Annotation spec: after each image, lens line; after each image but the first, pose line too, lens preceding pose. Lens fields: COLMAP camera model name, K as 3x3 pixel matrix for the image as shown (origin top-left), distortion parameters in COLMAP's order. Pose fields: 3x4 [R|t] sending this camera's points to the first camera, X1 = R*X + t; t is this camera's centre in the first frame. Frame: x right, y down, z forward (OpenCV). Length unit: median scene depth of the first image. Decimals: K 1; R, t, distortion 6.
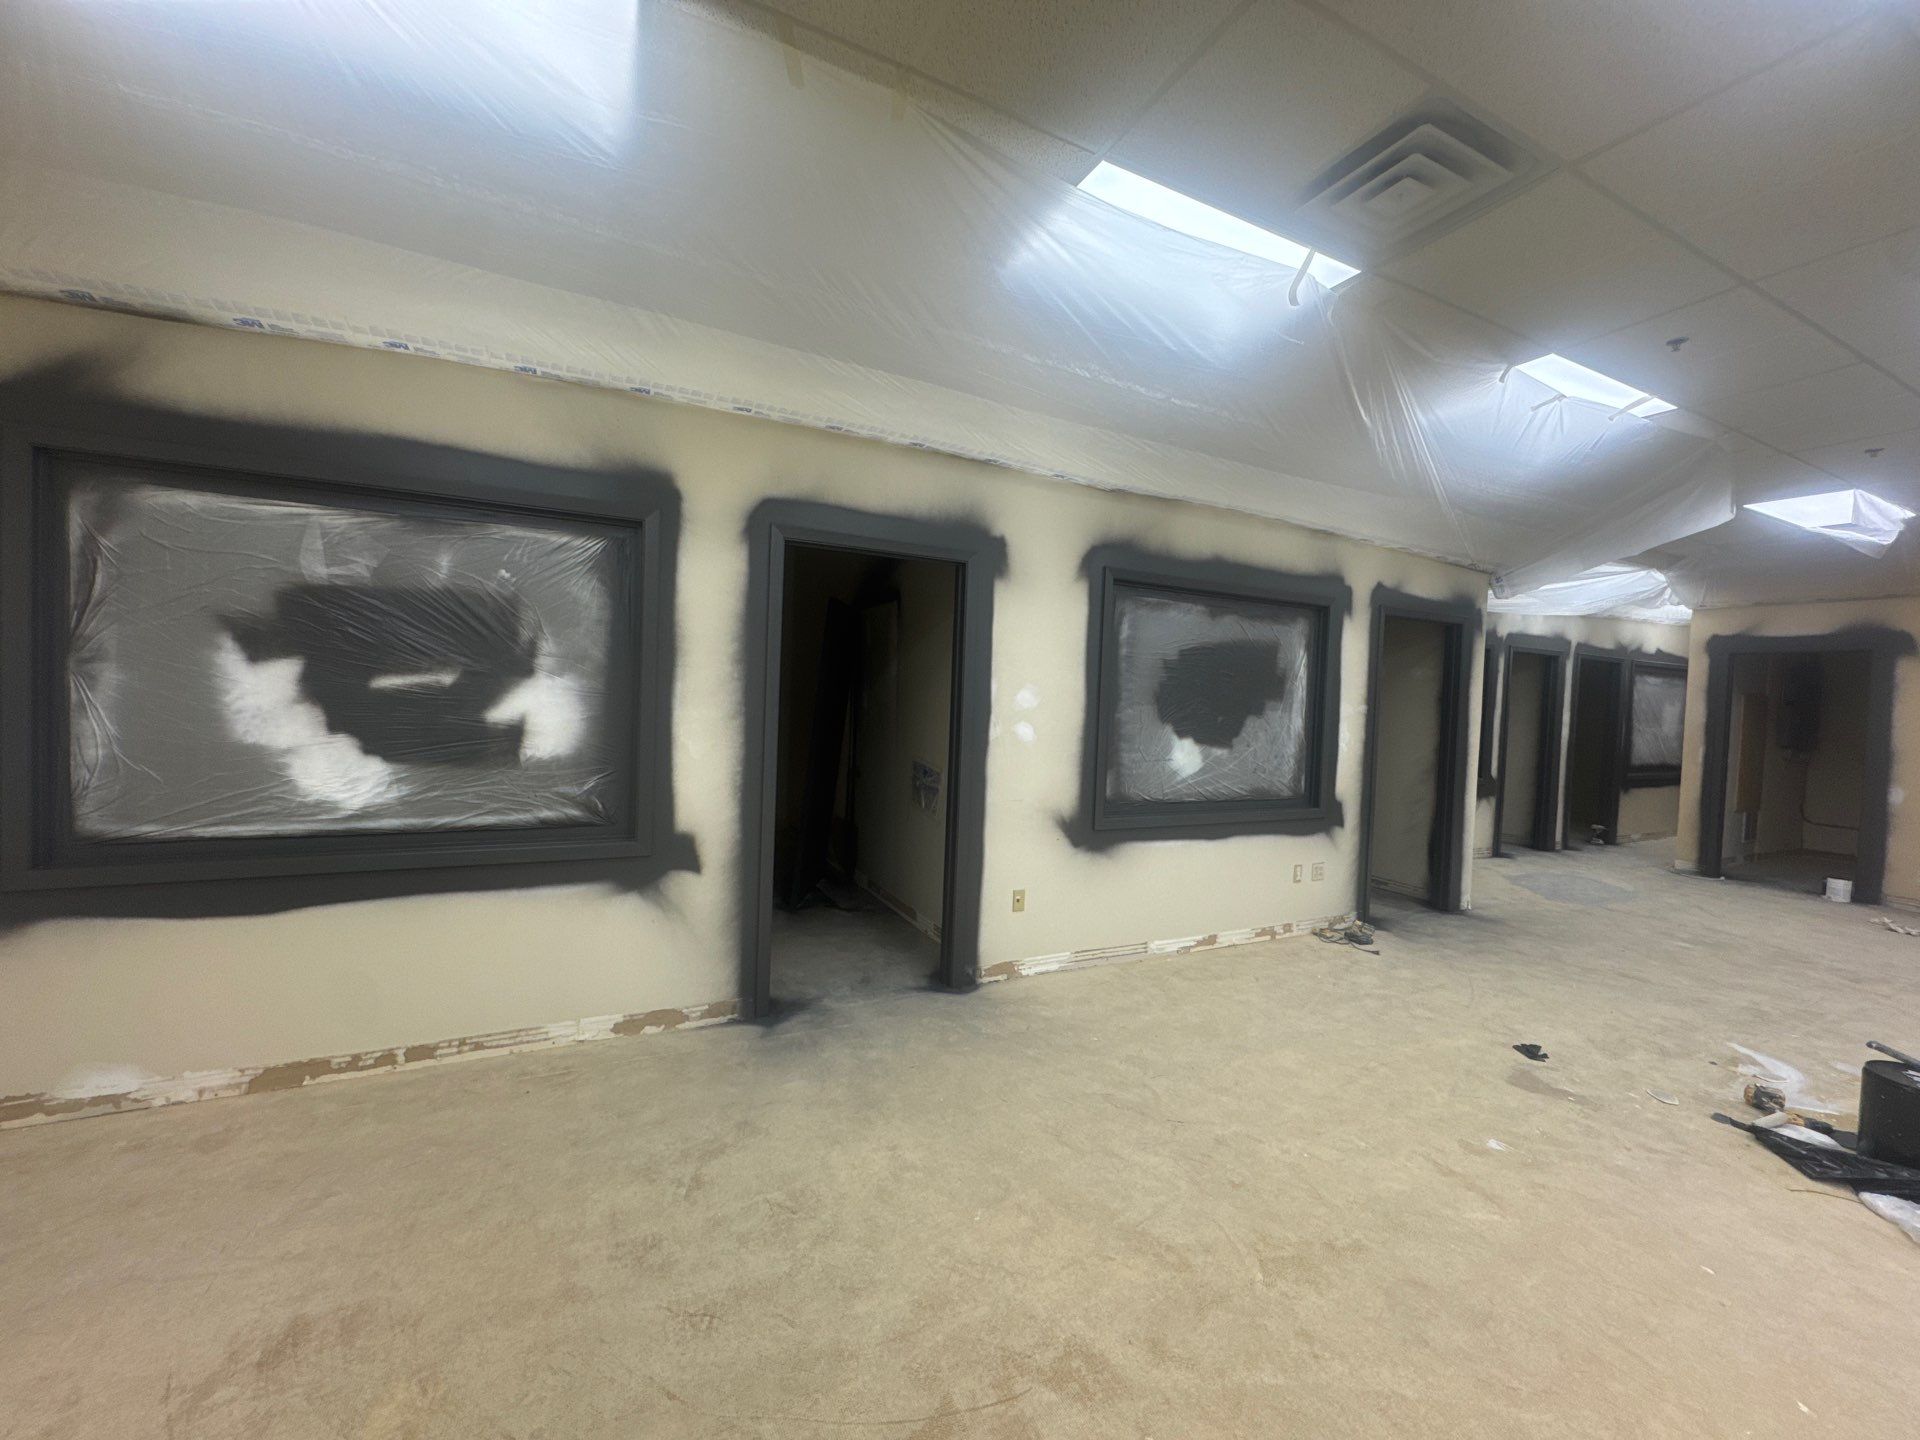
lens RADIAL K [[763.8, 0, 958.2], [0, 763.8, 715.8], [0, 0, 1]] dist [-0.001510, -0.000017]
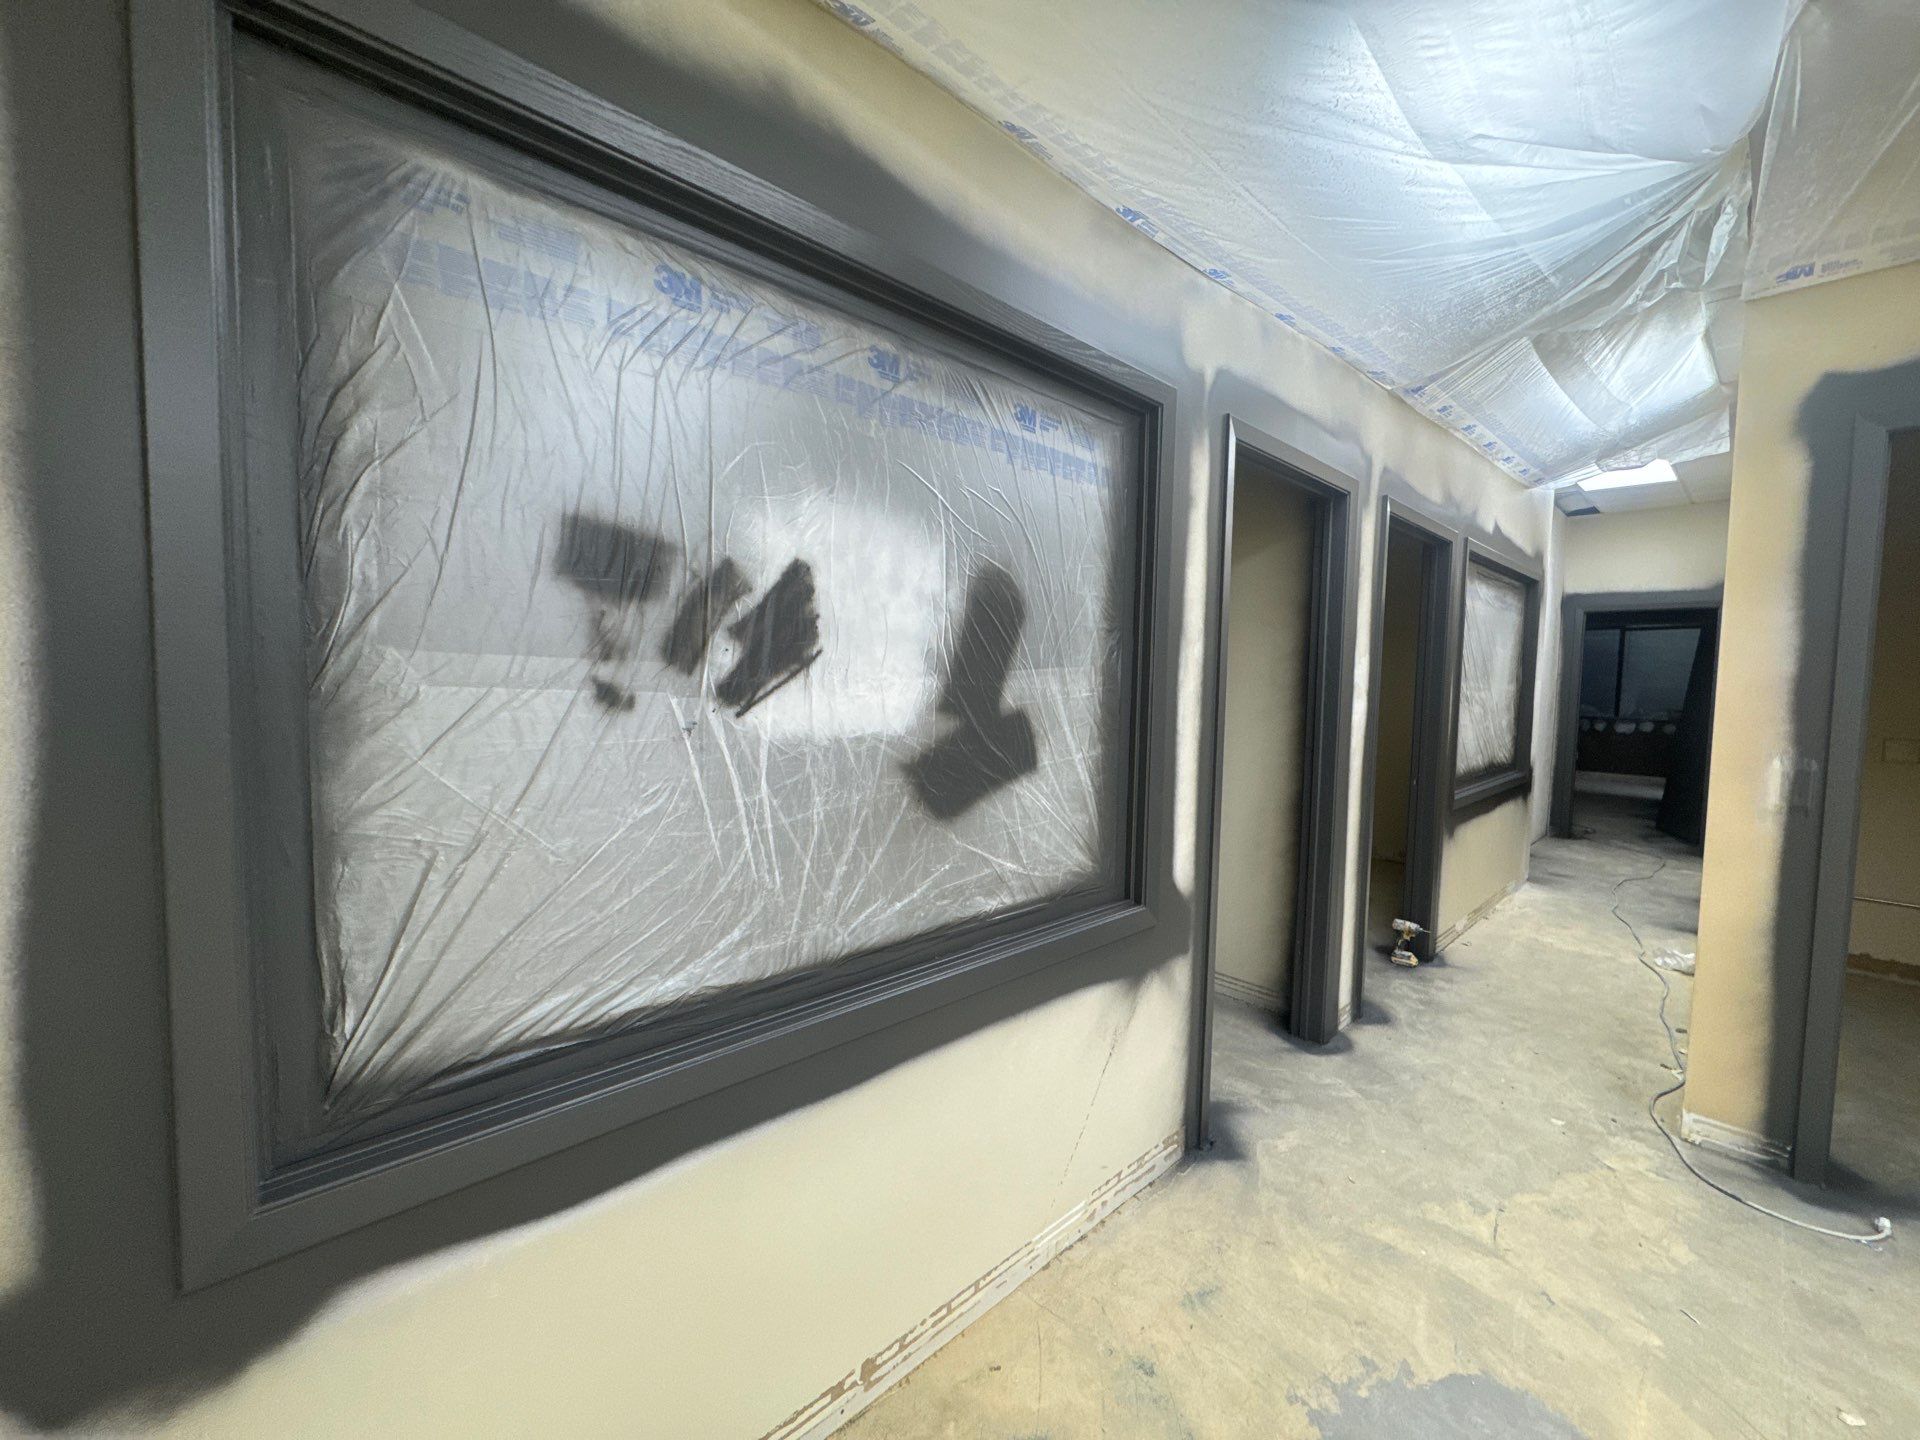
lens RADIAL K [[763.8, 0, 957.2], [0, 763.8, 723.3], [0, 0, 1]] dist [-0.001510, -0.000017]
pose [[0.958574, -0.039066, 0.282151, 0.544409], [0.026138, 0.998435, 0.049441, 0.003480], [-0.283641, -0.040018, 0.958095, 0.755790]]
